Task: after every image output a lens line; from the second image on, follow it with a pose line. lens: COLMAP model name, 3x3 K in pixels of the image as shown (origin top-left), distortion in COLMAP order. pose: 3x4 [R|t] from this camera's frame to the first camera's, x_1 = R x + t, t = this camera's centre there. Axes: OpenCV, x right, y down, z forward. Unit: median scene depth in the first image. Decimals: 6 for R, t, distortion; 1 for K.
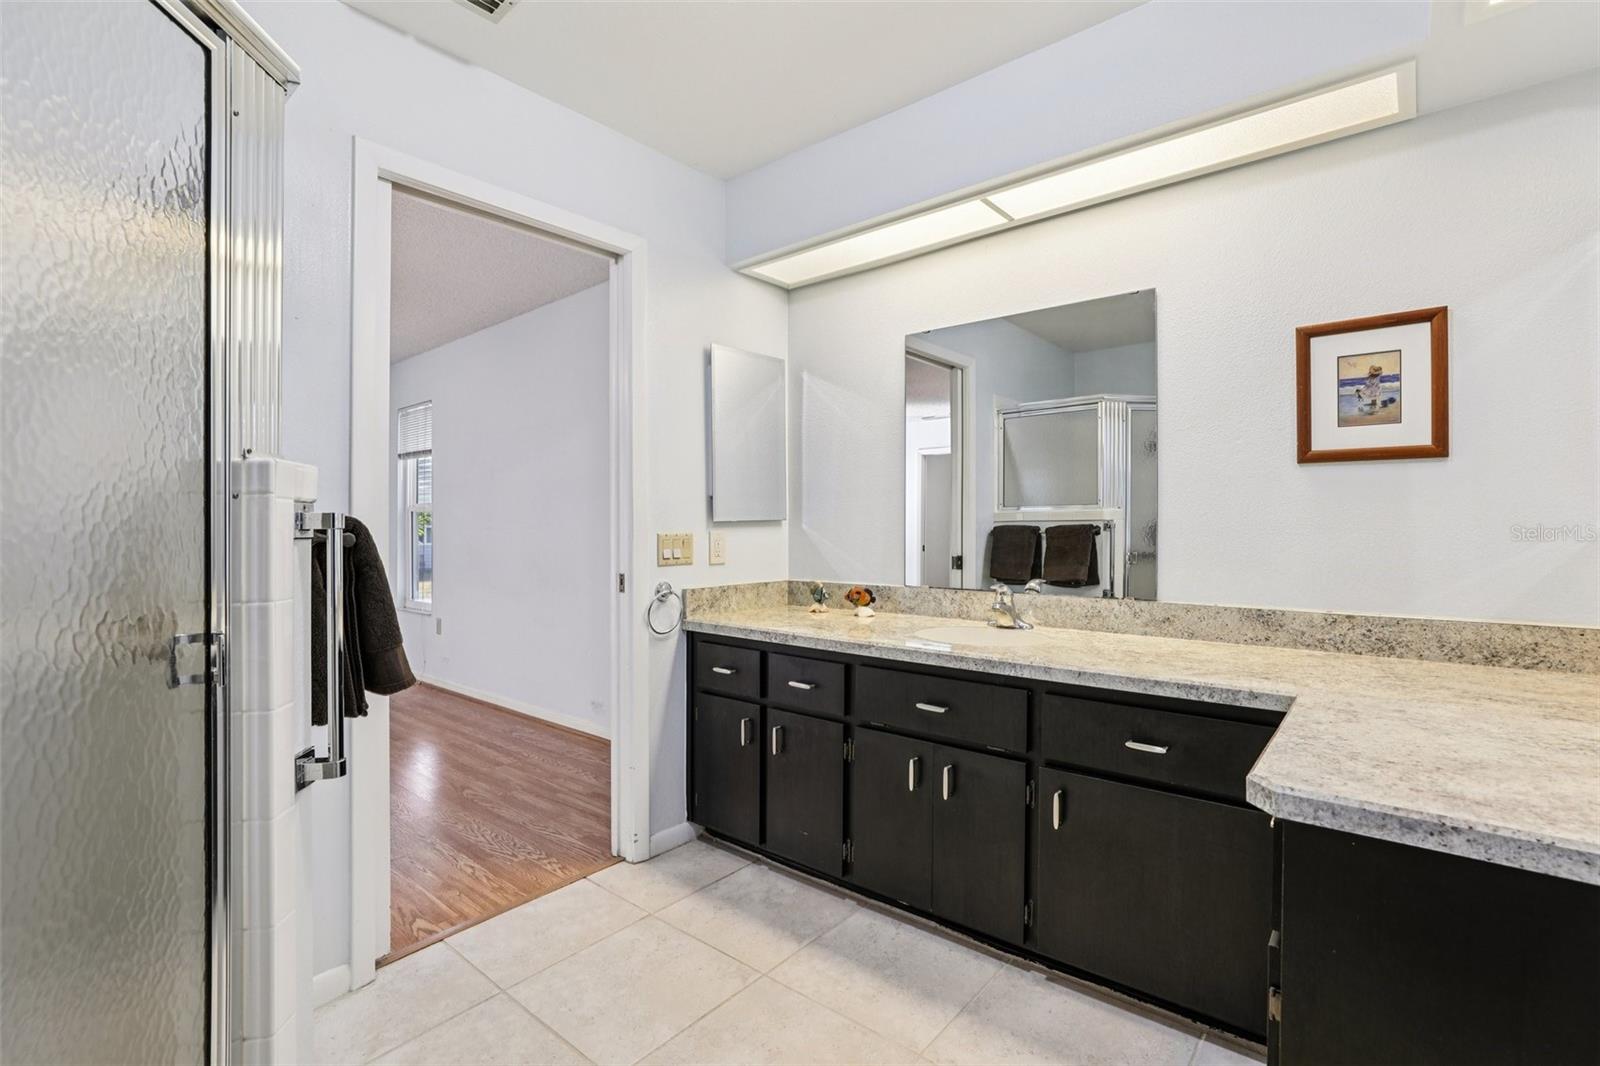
lens RADIAL K [[731.9, 0, 800.8], [0, 731.9, 527.3], [0, 0, 1]] dist [-0.033097, 0.008615]
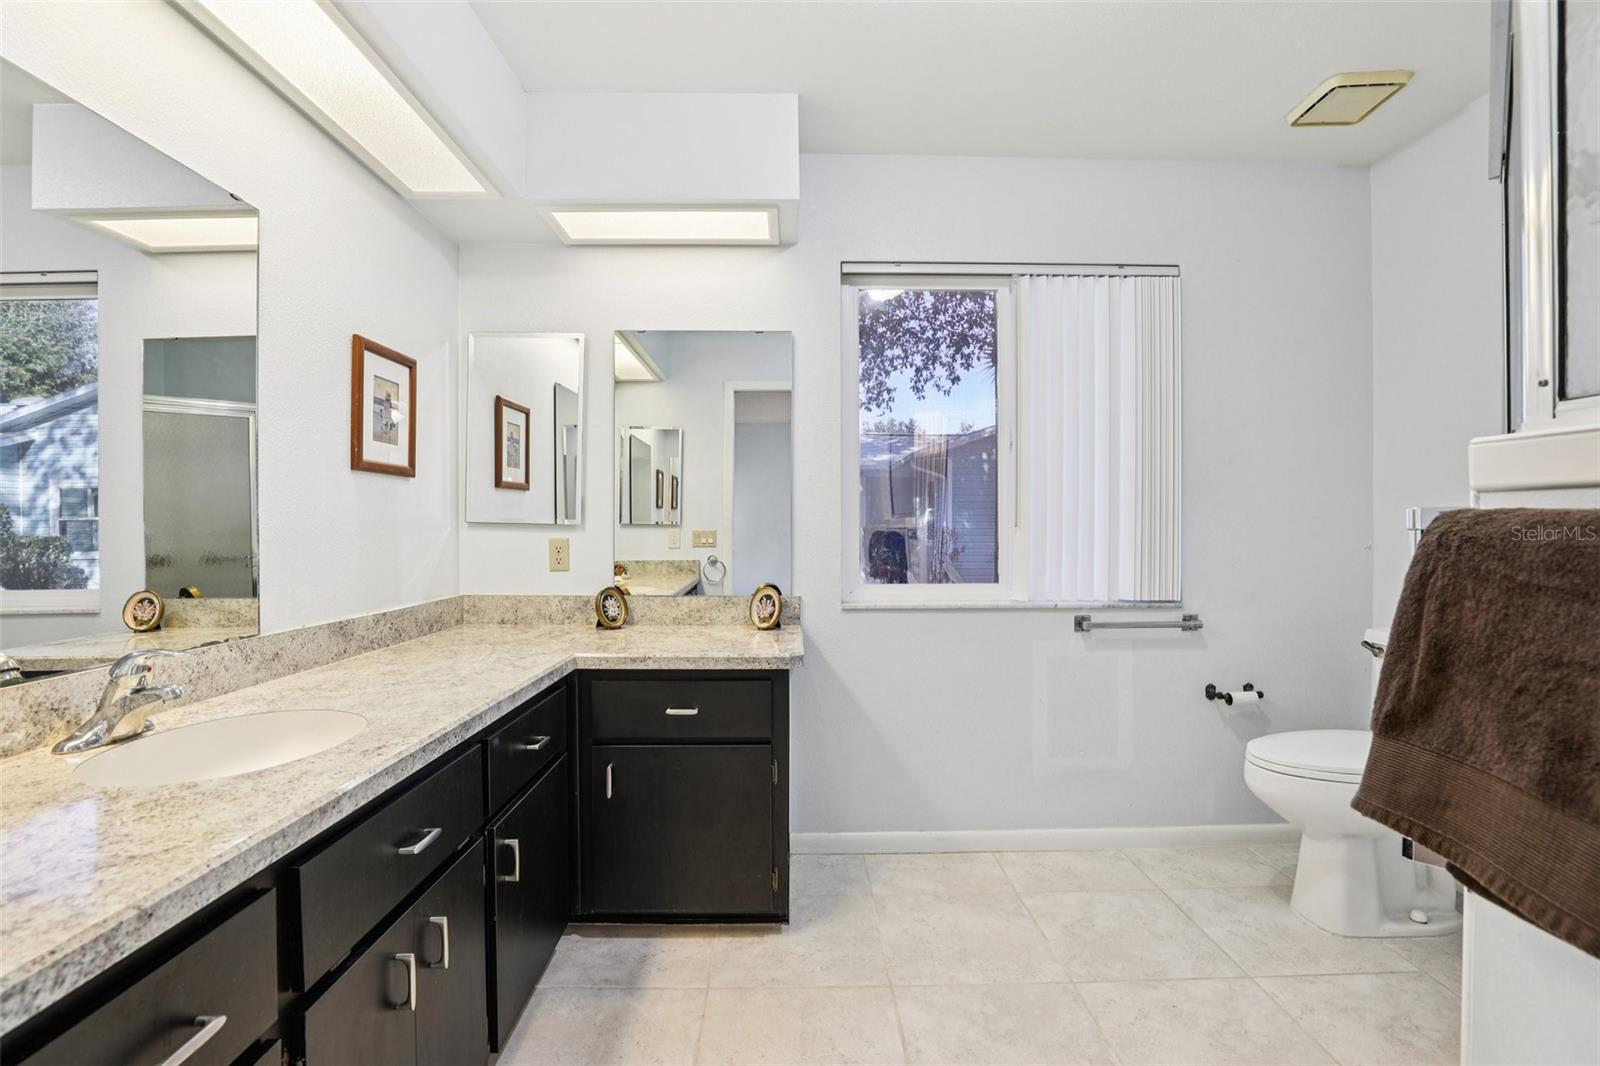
lens RADIAL K [[731.9, 0, 800.9], [0, 731.9, 531.9], [0, 0, 1]] dist [-0.033097, 0.008615]
pose [[-0.647706, -0.000514, 0.761891, -0.493573], [0.008998, 0.999925, 0.008324, -0.005260], [-0.761838, 0.012248, -0.647652, 1.217877]]
